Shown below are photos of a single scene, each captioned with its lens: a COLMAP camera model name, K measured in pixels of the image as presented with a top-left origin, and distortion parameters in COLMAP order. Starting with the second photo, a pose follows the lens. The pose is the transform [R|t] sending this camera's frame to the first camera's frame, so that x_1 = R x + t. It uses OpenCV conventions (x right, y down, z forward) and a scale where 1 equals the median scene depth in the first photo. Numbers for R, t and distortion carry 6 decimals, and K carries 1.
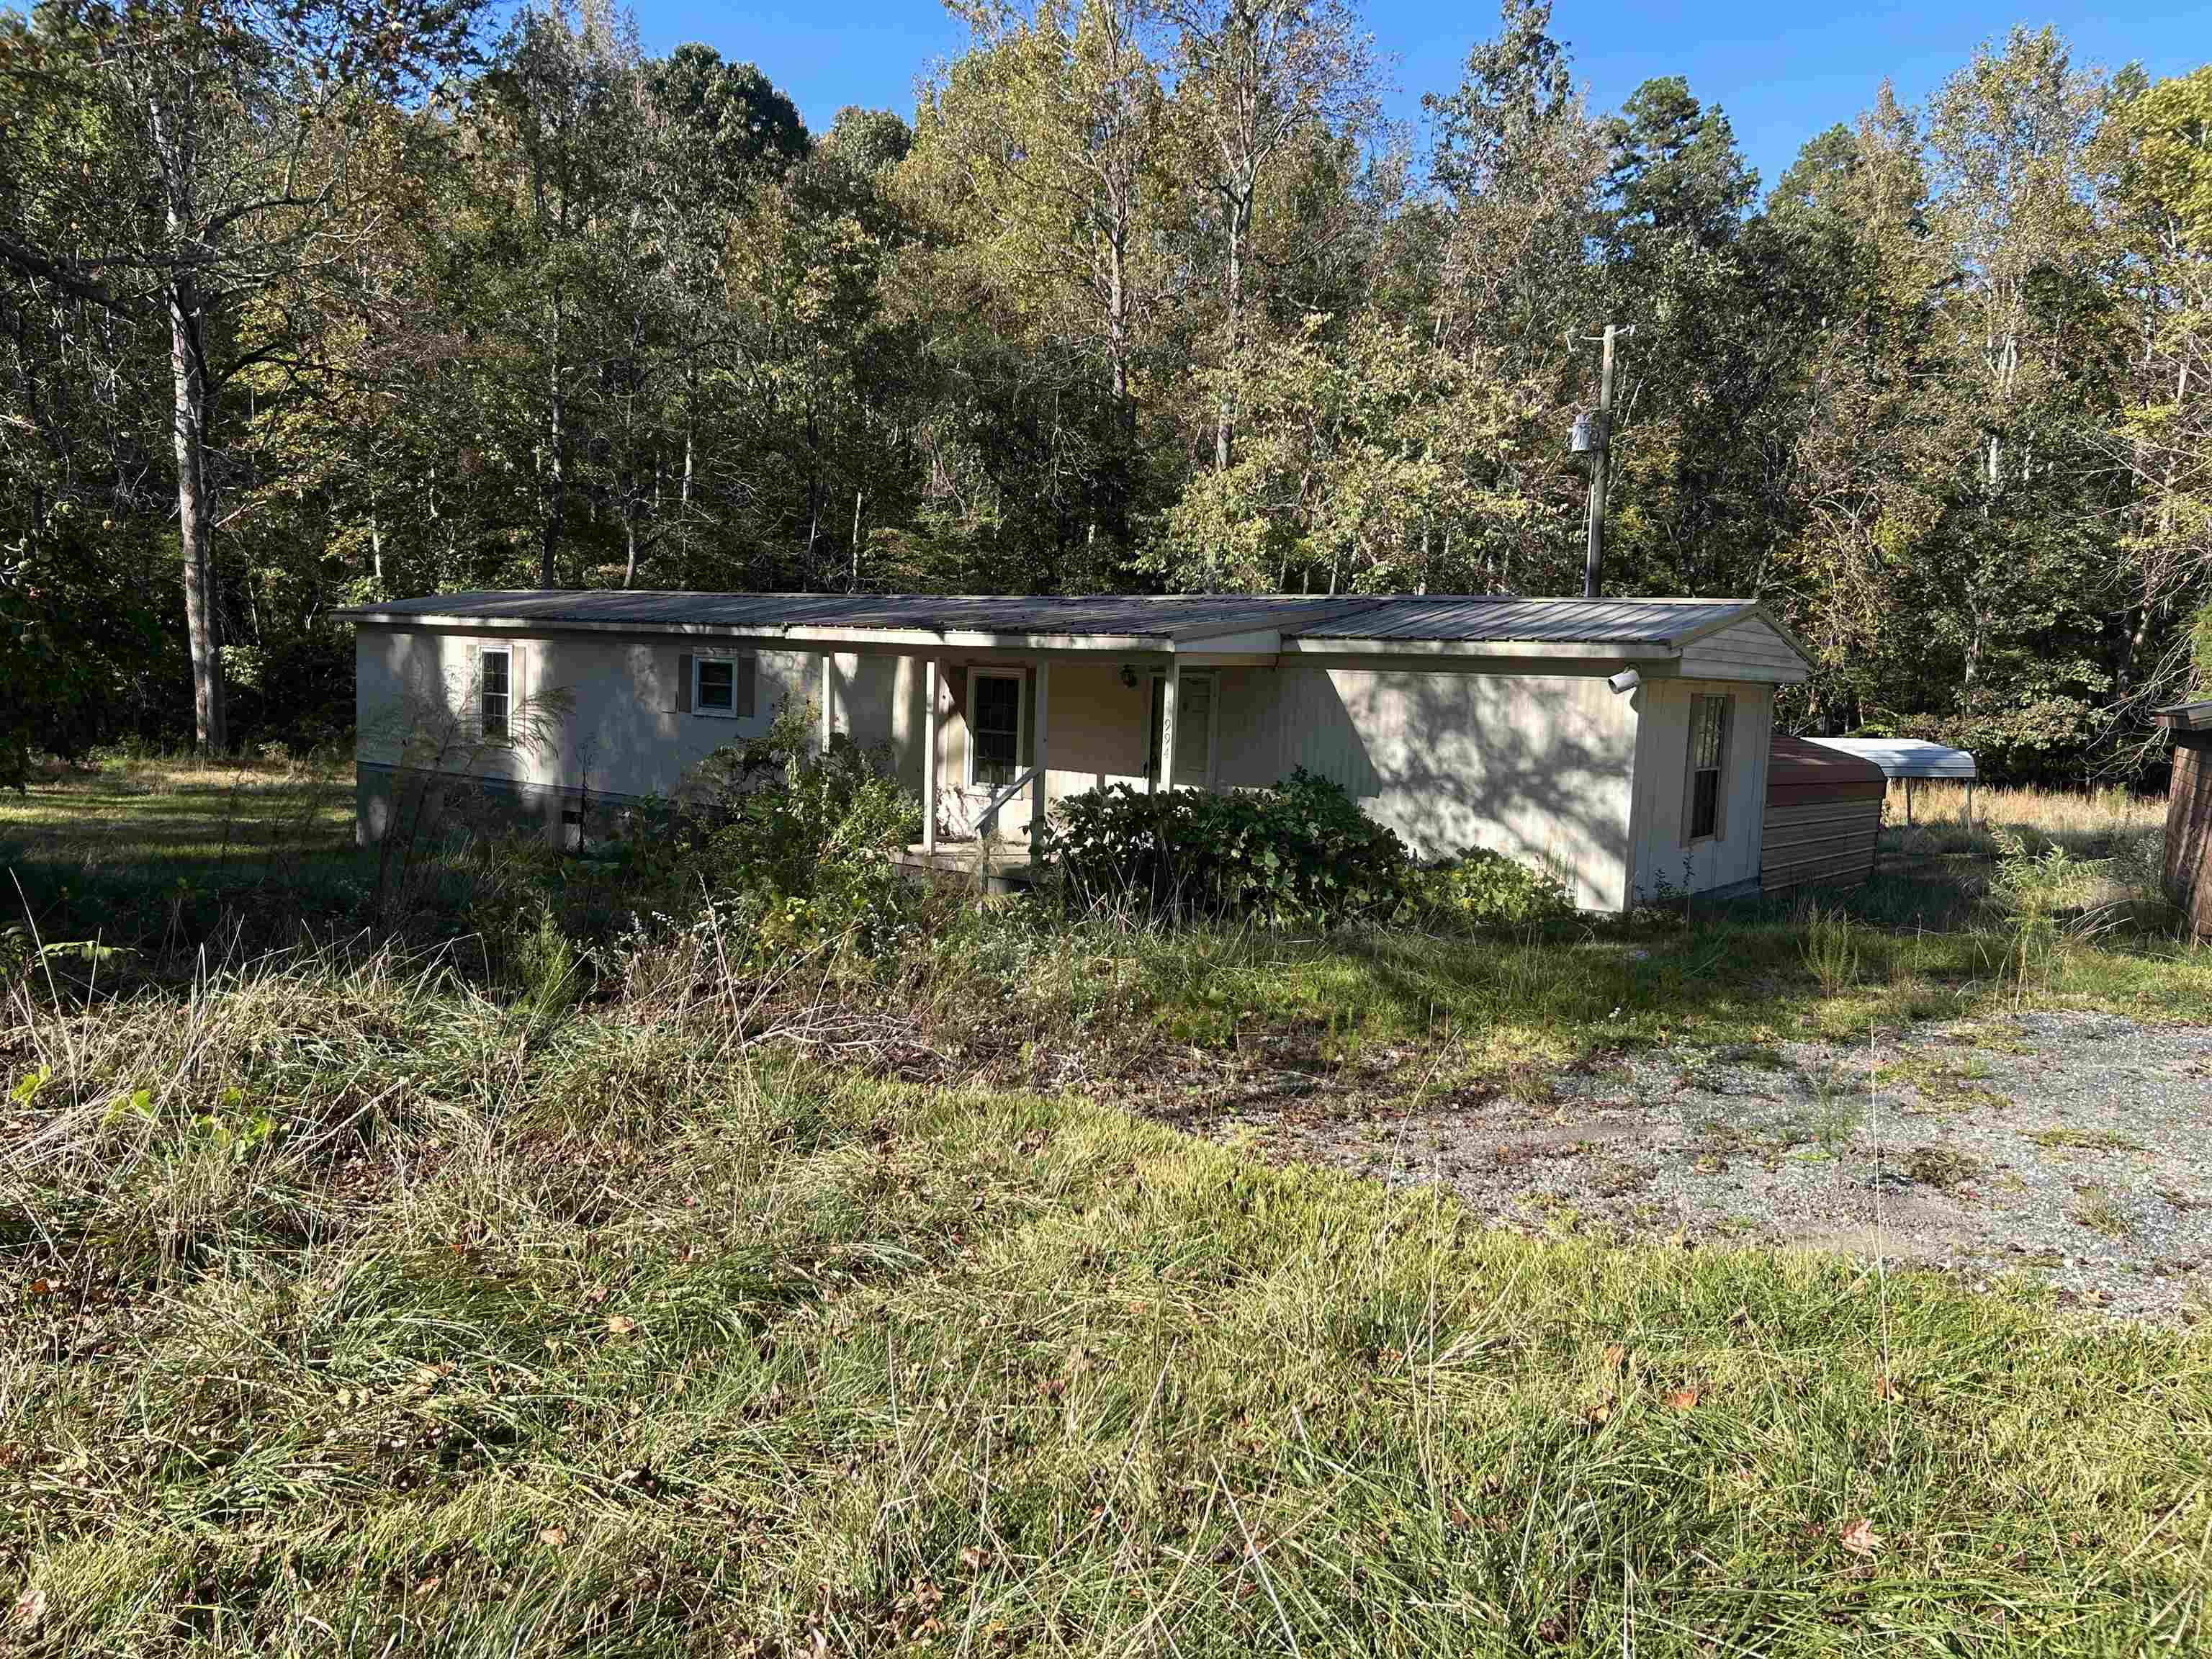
lens RADIAL K [[1630.6, 0, 1114.0], [0, 1630.6, 832.1], [0, 0, 1]] dist [0.002205, 0.005951]
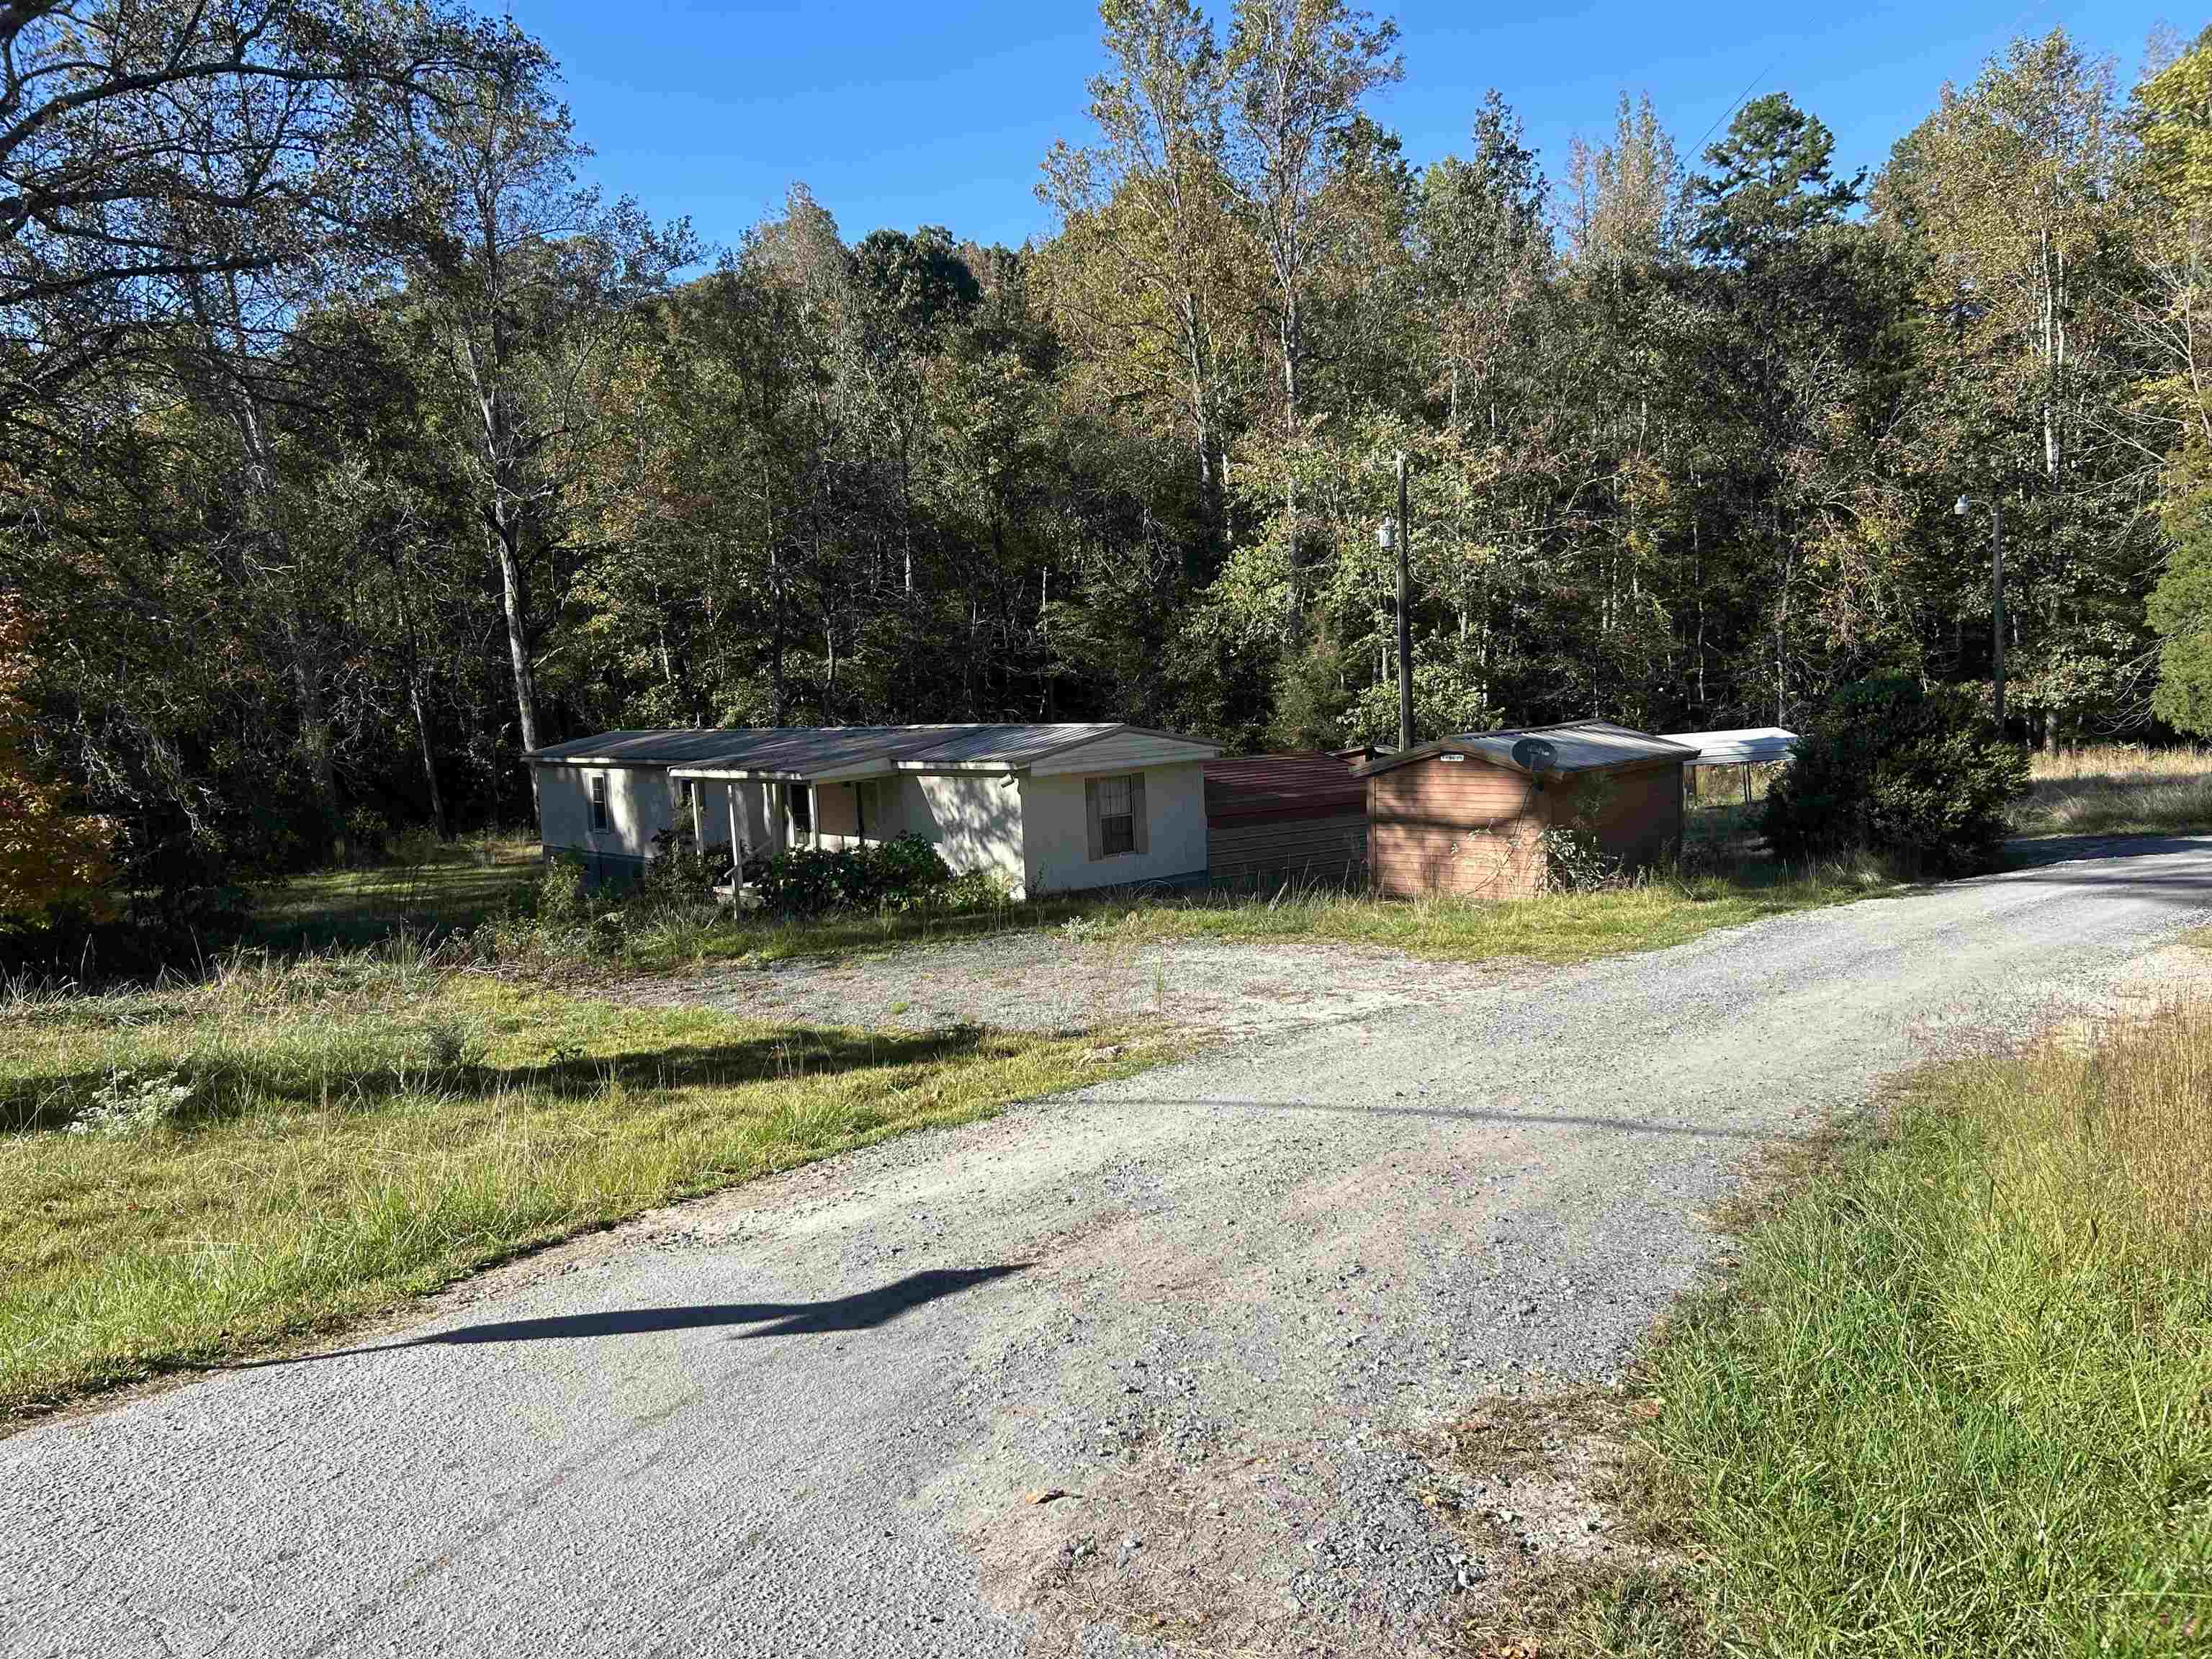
lens RADIAL K [[1630.6, 0, 1114.0], [0, 1630.6, 832.1], [0, 0, 1]] dist [0.002205, 0.005951]
pose [[0.971887, -0.069506, -0.224956, 0.188830], [0.068349, 0.997578, -0.012938, 0.002427], [0.225311, -0.002802, 0.974283, -0.197534]]
